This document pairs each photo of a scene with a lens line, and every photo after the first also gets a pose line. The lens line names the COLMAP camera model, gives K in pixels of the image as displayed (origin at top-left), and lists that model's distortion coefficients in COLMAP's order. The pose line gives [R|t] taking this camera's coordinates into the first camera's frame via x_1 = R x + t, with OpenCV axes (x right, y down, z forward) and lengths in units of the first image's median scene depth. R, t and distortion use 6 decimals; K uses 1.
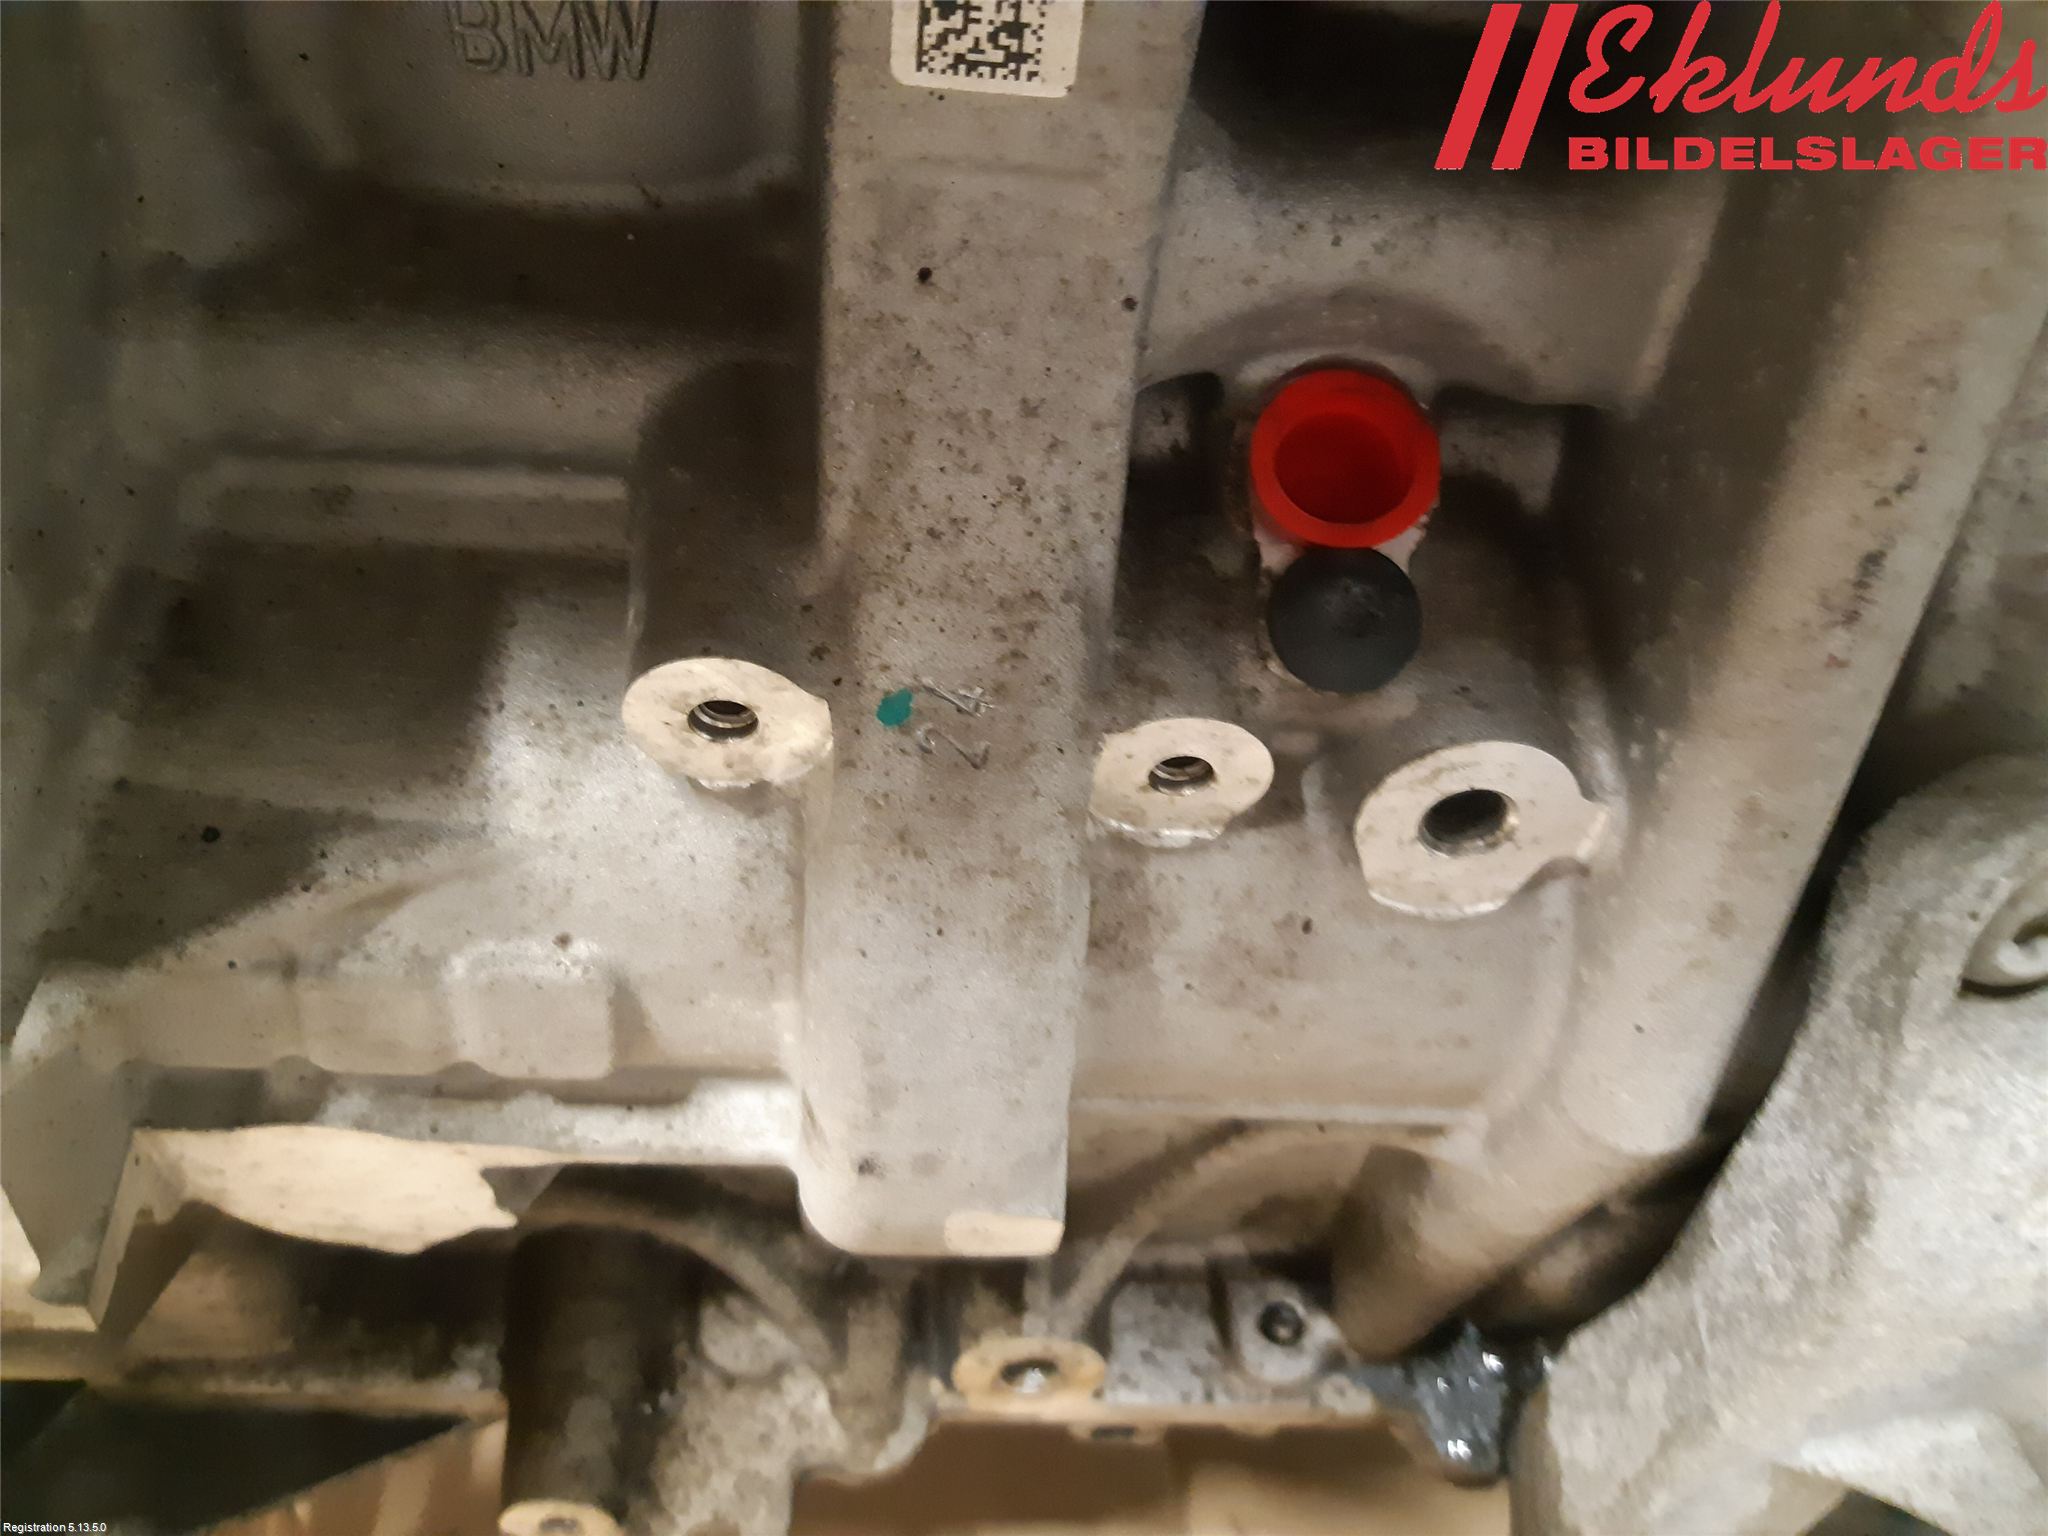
lens RADIAL K [[1536.0, 0, 1027.9], [0, 1536.0, 734.1], [0, 0, 1]] dist [0.055711, -0.001862]
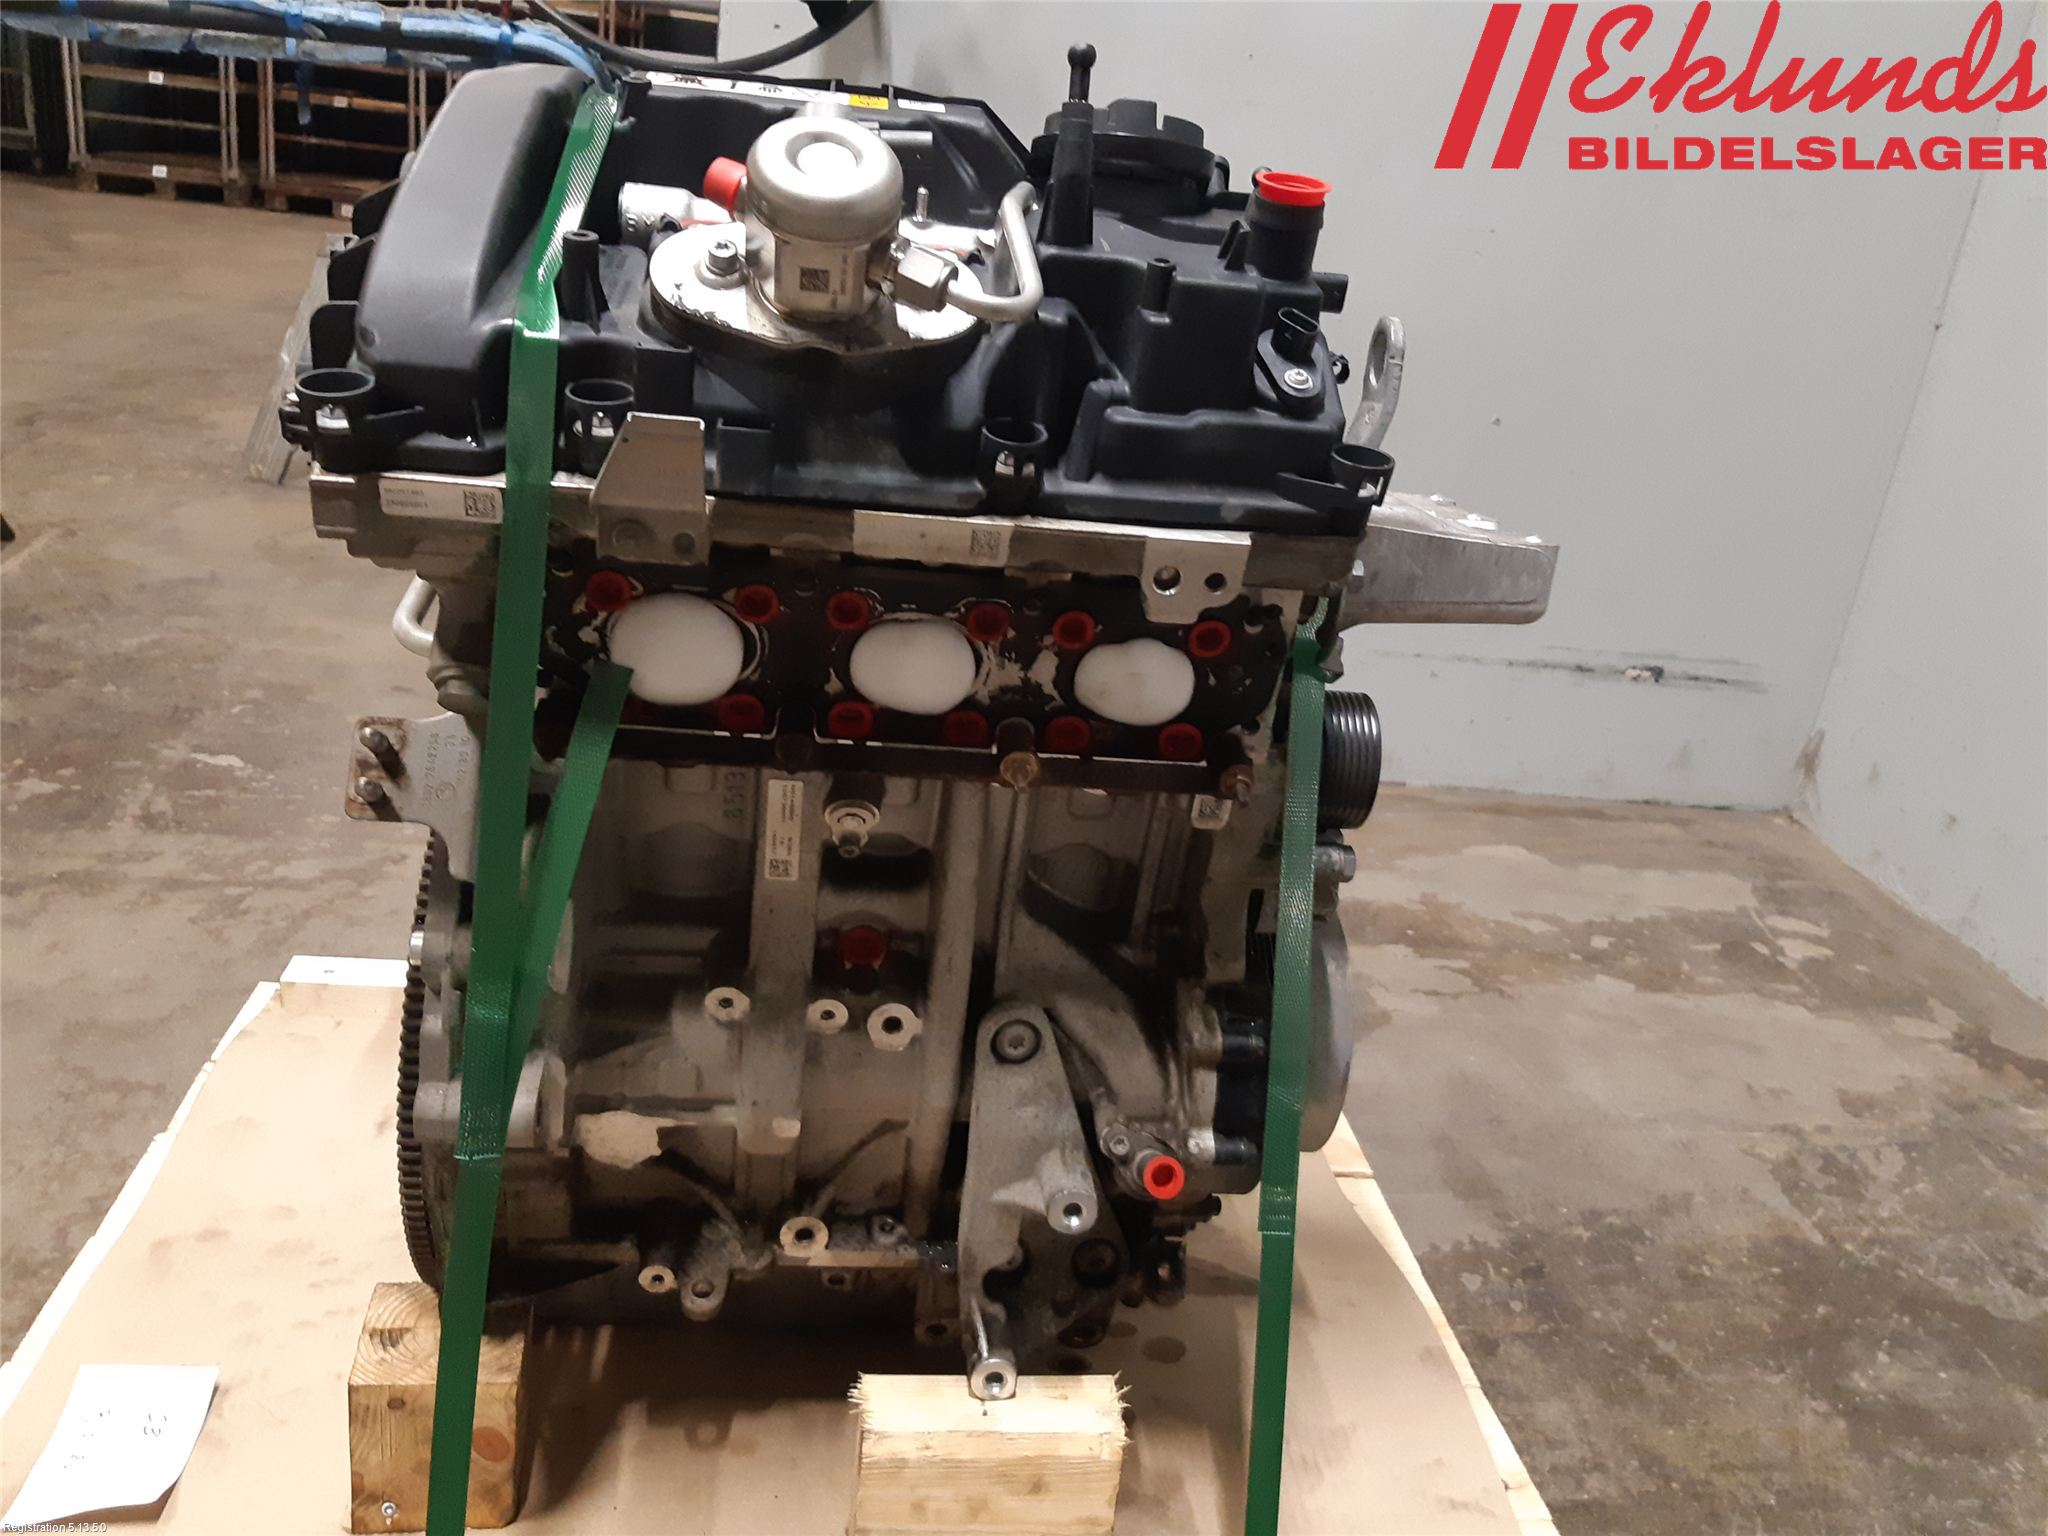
lens RADIAL K [[1536.0, 0, 1027.9], [0, 1536.0, 734.1], [0, 0, 1]] dist [0.055711, -0.001862]
pose [[0.998190, -0.015924, 0.057988, 0.430481], [0.035586, 0.933747, -0.356160, 0.870416], [-0.048475, 0.357579, 0.932624, -3.479959]]
